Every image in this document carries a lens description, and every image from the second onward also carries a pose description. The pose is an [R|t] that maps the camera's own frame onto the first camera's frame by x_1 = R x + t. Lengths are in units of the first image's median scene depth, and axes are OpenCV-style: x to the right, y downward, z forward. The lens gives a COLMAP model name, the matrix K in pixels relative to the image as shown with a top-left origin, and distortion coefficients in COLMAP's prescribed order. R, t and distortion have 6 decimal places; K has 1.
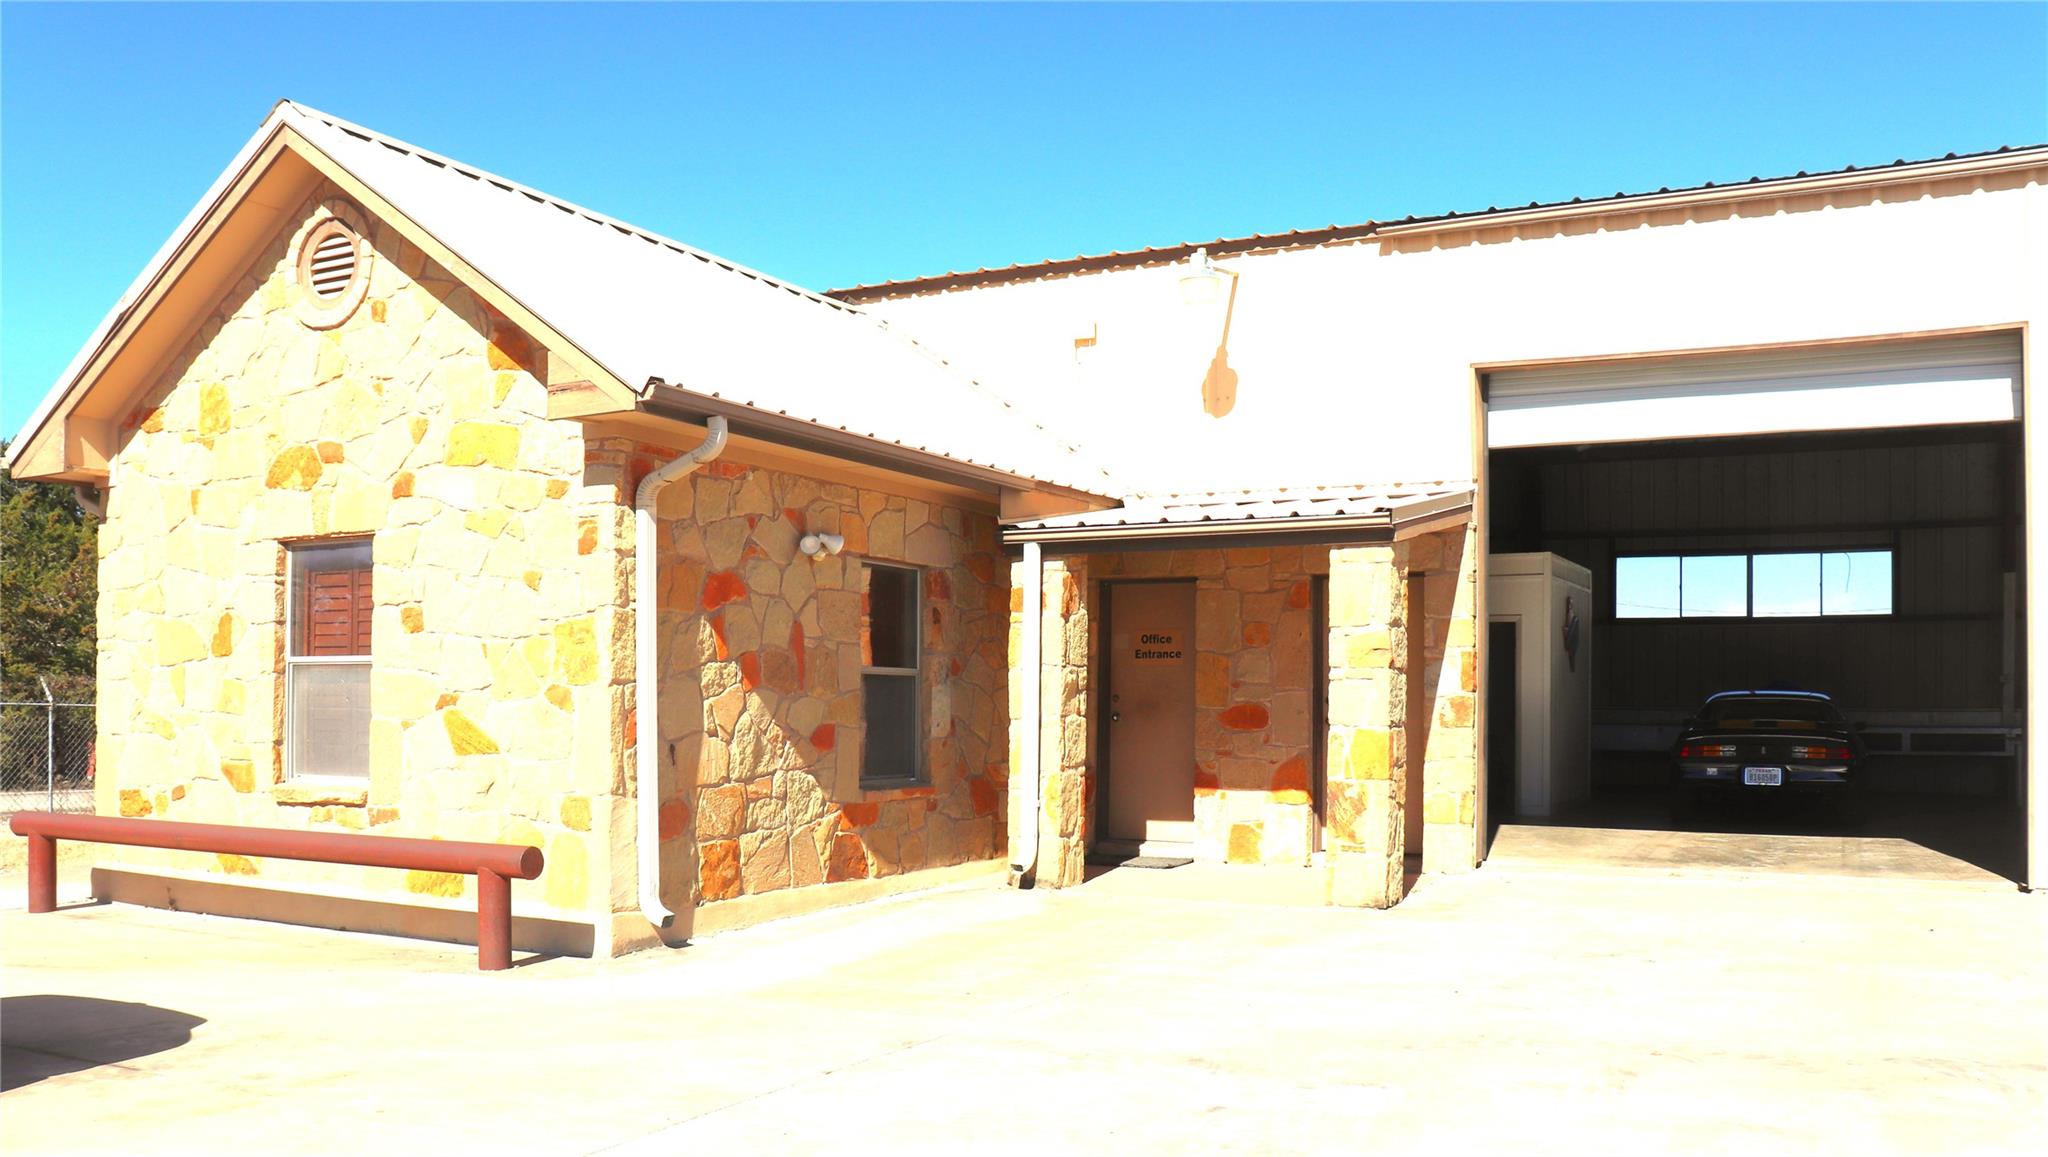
lens RADIAL K [[1762.6, 0, 1023.1], [0, 1762.6, 674.6], [0, 0, 1]] dist [-0.175892, 0.169185]
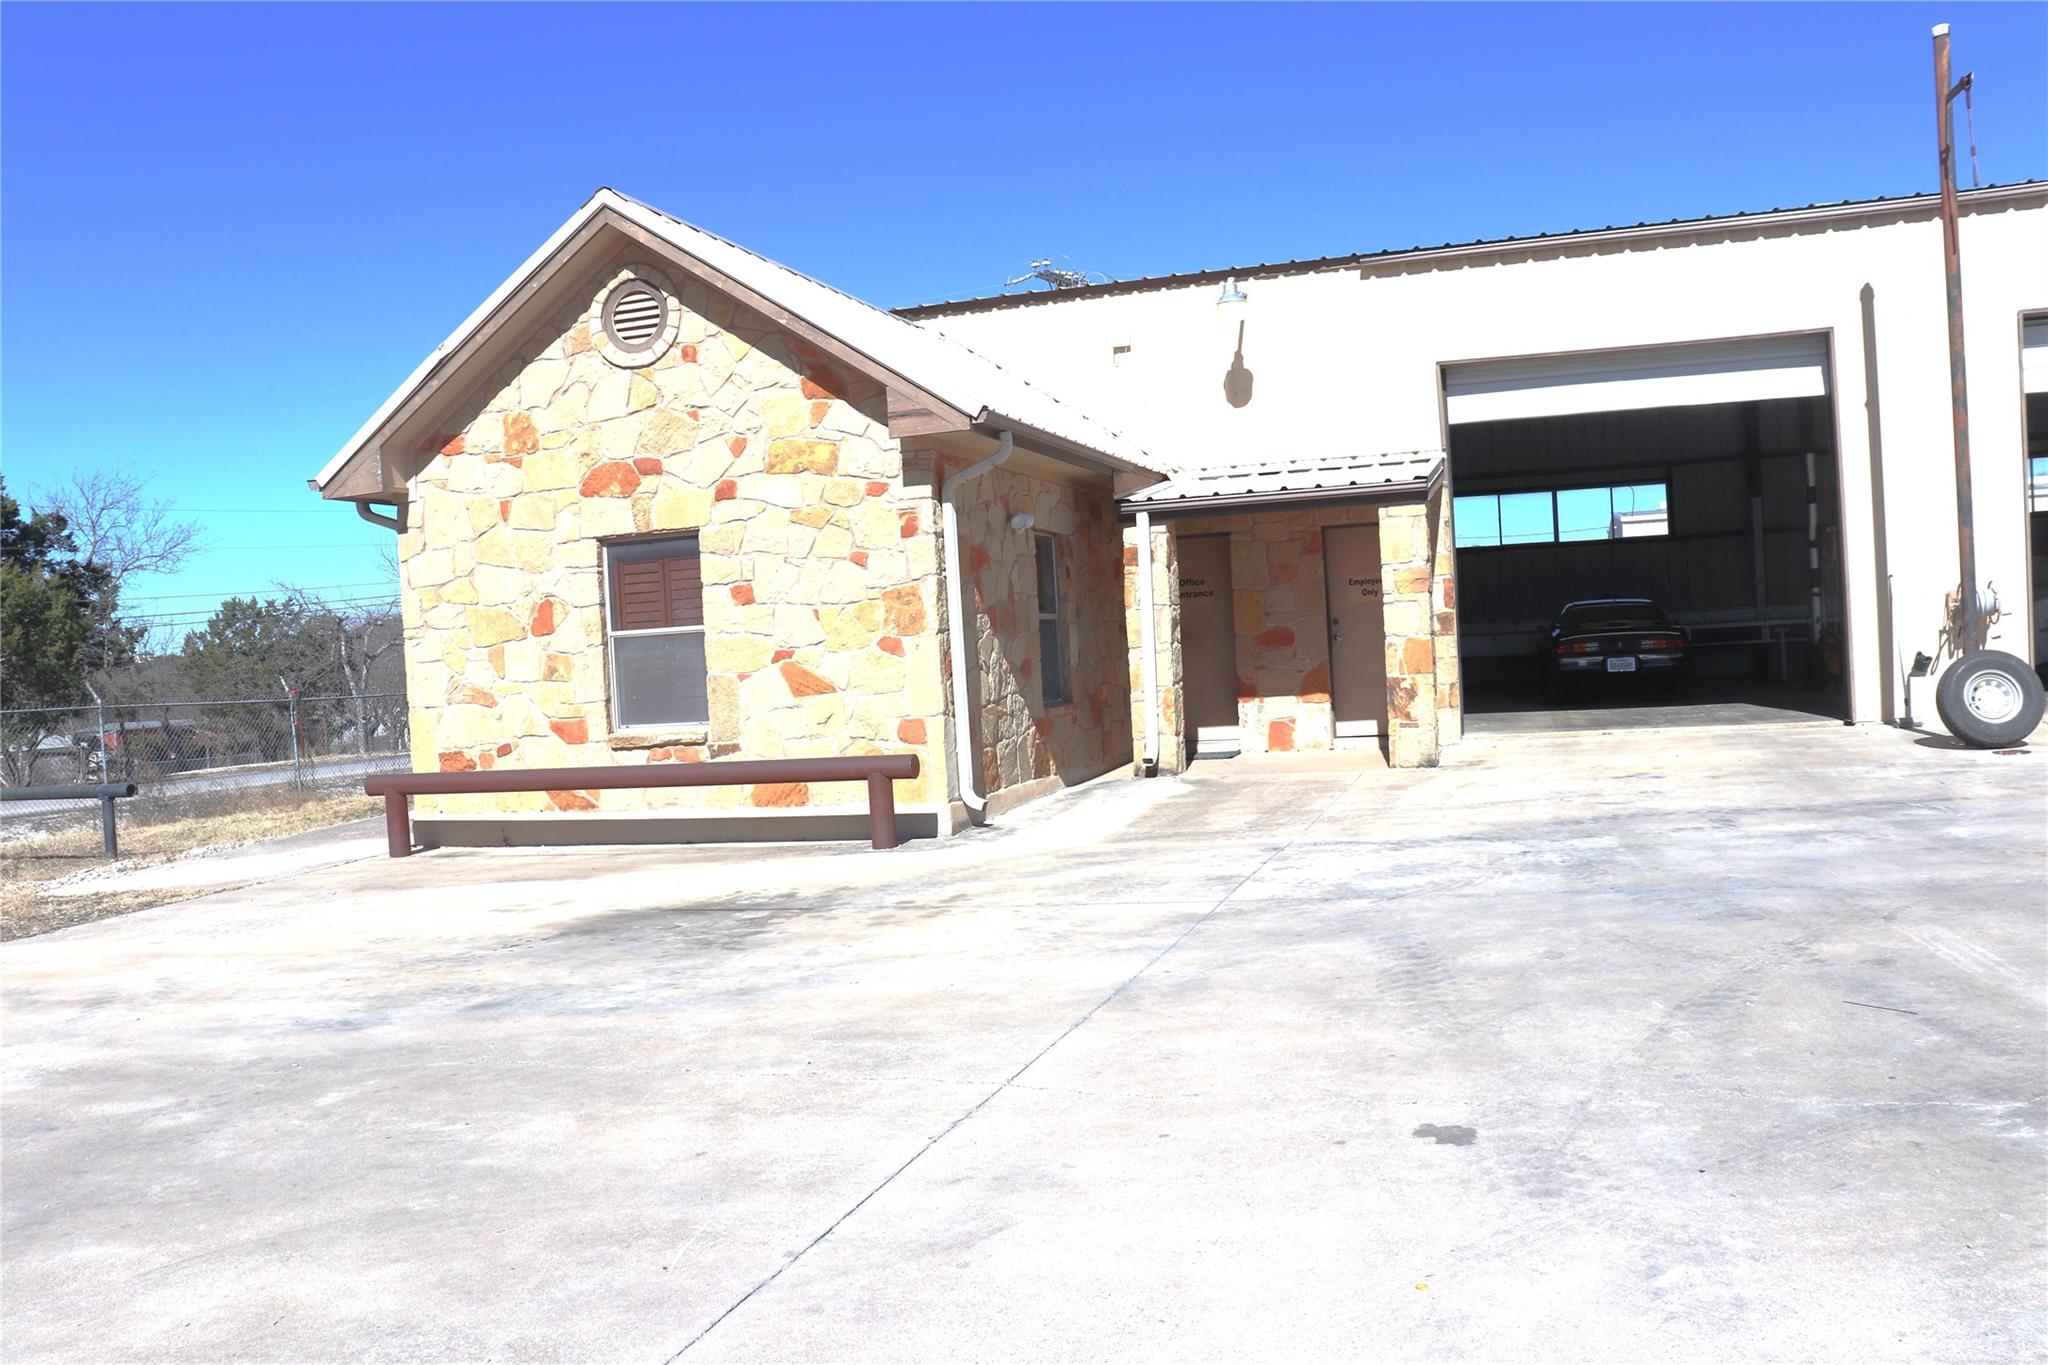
lens RADIAL K [[1762.7, 0, 1061.3], [0, 1762.7, 684.9], [0, 0, 1]] dist [-0.188706, 0.174528]
pose [[0.978667, -0.066031, 0.194554, -0.352845], [0.059751, 0.997491, 0.037979, -0.000382], [-0.196573, -0.025544, 0.980156, -0.299861]]
